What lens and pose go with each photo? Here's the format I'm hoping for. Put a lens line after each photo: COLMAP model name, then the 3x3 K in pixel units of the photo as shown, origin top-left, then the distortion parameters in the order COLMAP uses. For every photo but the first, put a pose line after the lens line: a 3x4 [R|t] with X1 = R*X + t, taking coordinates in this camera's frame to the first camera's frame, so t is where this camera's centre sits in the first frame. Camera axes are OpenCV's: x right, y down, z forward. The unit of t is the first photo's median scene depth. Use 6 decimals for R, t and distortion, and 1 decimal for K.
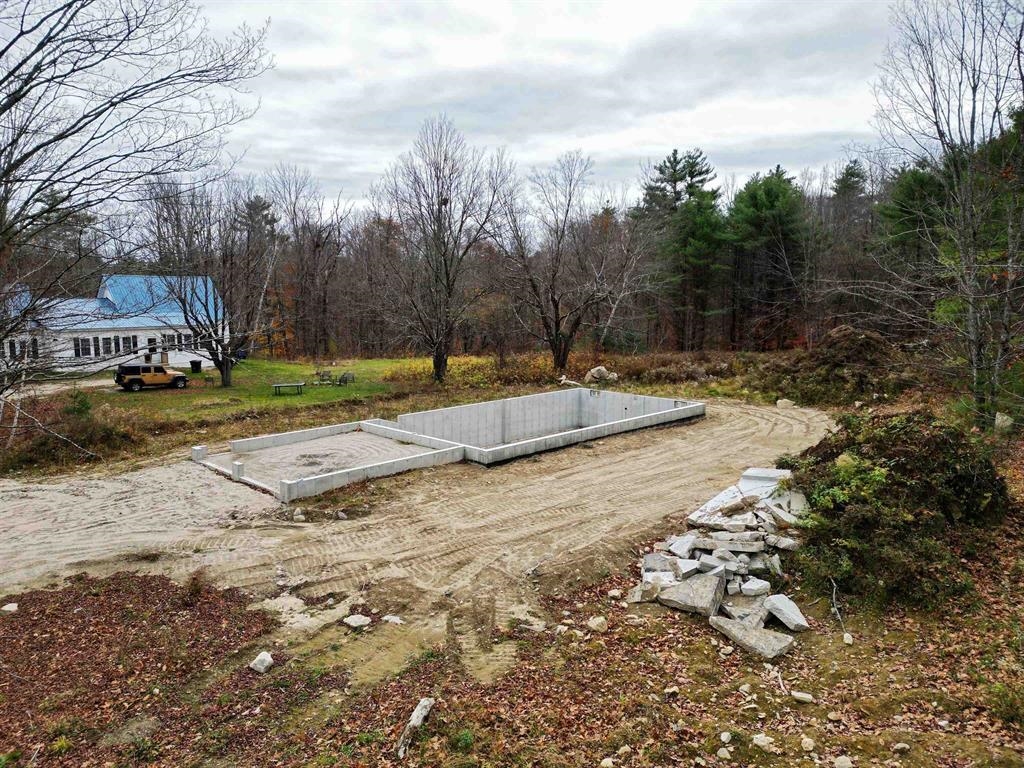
lens RADIAL K [[714.8, 0, 513.8], [0, 714.8, 384.1], [0, 0, 1]] dist [0.049864, -0.034023]
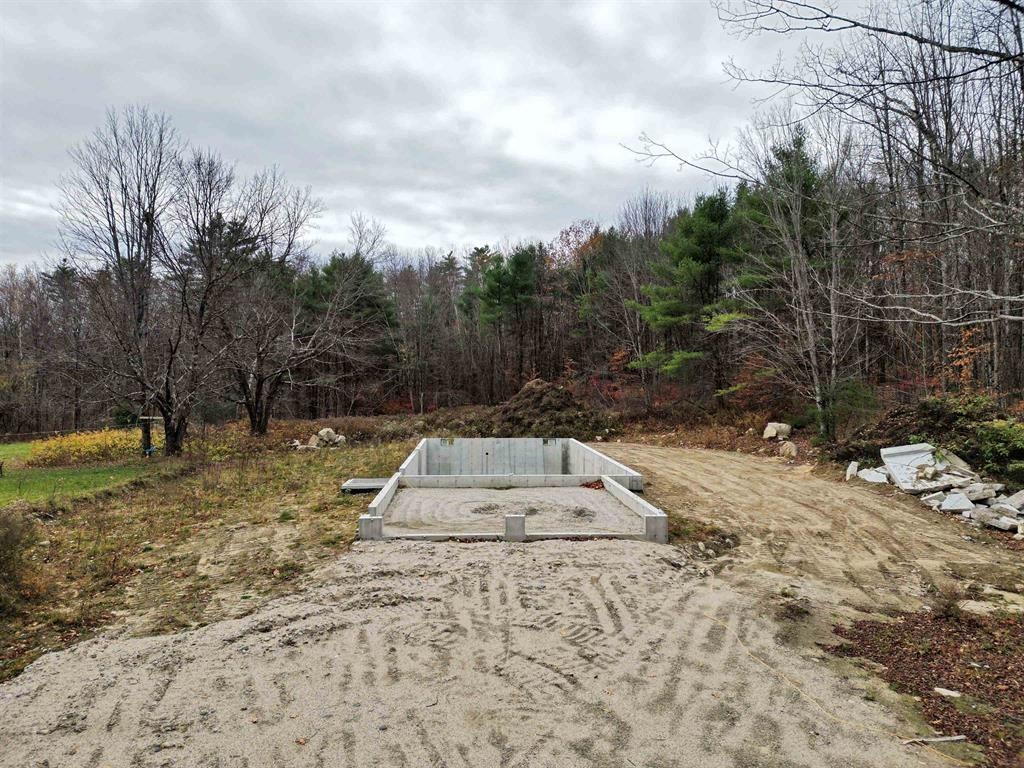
lens RADIAL K [[714.8, 0, 513.7], [0, 714.8, 384.0], [0, 0, 1]] dist [0.049864, -0.034023]
pose [[0.671886, -0.004214, 0.740643, -1.233771], [0.095842, 0.992071, -0.081301, 0.056432], [-0.734427, 0.125610, 0.666962, 0.735052]]
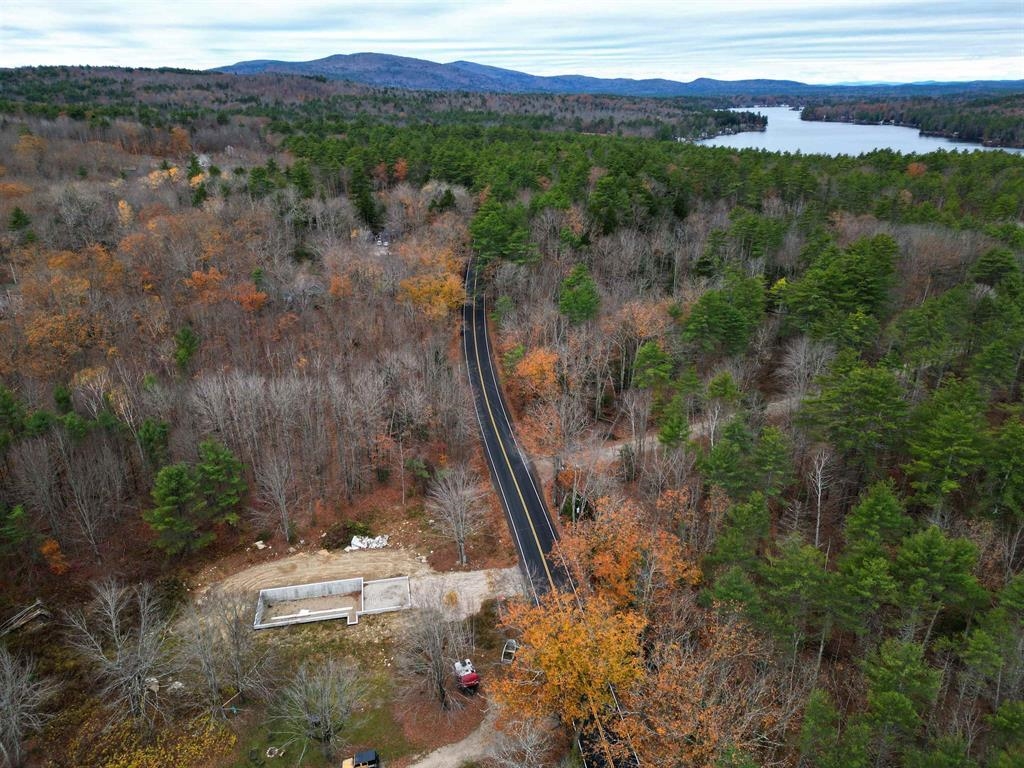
lens RADIAL K [[714.8, 0, 513.9], [0, 714.8, 390.4], [0, 0, 1]] dist [0.049864, -0.034023]
pose [[-0.825577, -0.234805, 0.513118, -4.214706], [0.059352, 0.868140, 0.492758, -4.547354], [-0.561160, 0.437264, -0.702780, 4.619919]]
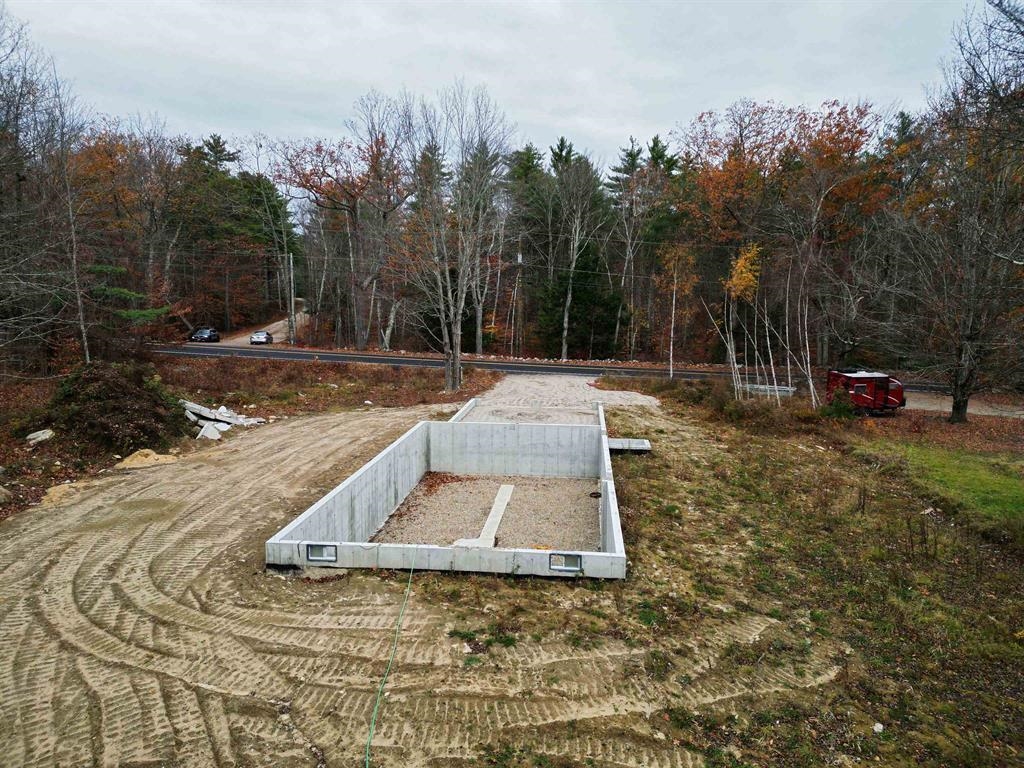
lens RADIAL K [[714.8, 0, 509.7], [0, 714.8, 384.5], [0, 0, 1]] dist [0.049864, -0.034023]
pose [[-0.786701, 0.063468, -0.614062, 0.894723], [-0.090847, 0.971969, 0.216848, -0.368625], [0.610613, 0.226380, -0.758884, 3.009761]]
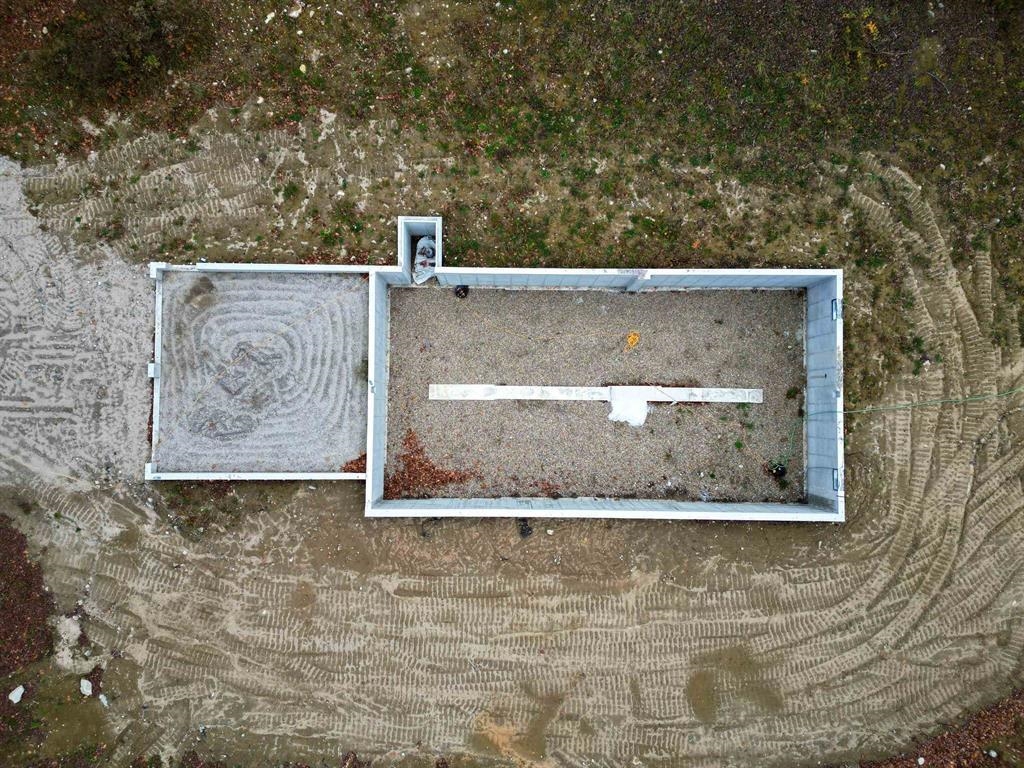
lens RADIAL K [[714.8, 0, 511.9], [0, 714.8, 391.3], [0, 0, 1]] dist [0.049864, -0.034023]
pose [[0.691455, 0.721830, -0.029173, 0.004935], [-0.090664, 0.126770, 0.987780, -1.238079], [0.716708, -0.680361, 0.153100, 1.638715]]
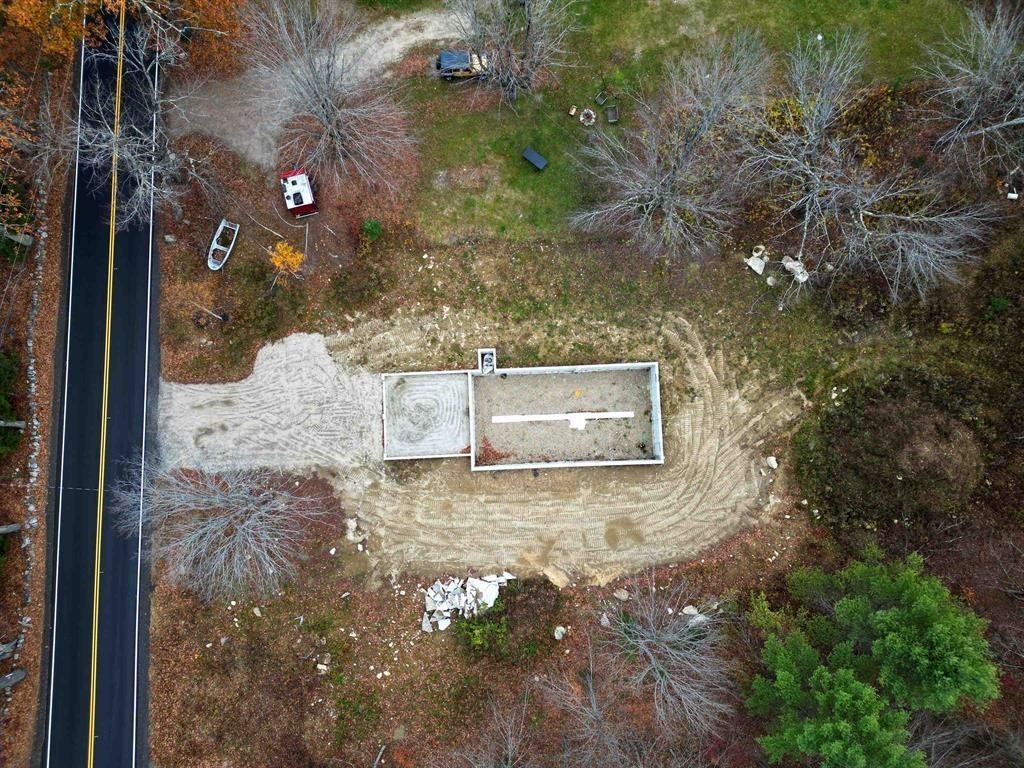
lens RADIAL K [[714.8, 0, 511.9], [0, 714.8, 383.0], [0, 0, 1]] dist [0.049864, -0.034023]
pose [[0.726274, 0.683805, -0.070257, 0.036049], [-0.072485, 0.177819, 0.981390, -3.221455], [0.683573, -0.707666, 0.178711, 1.310332]]
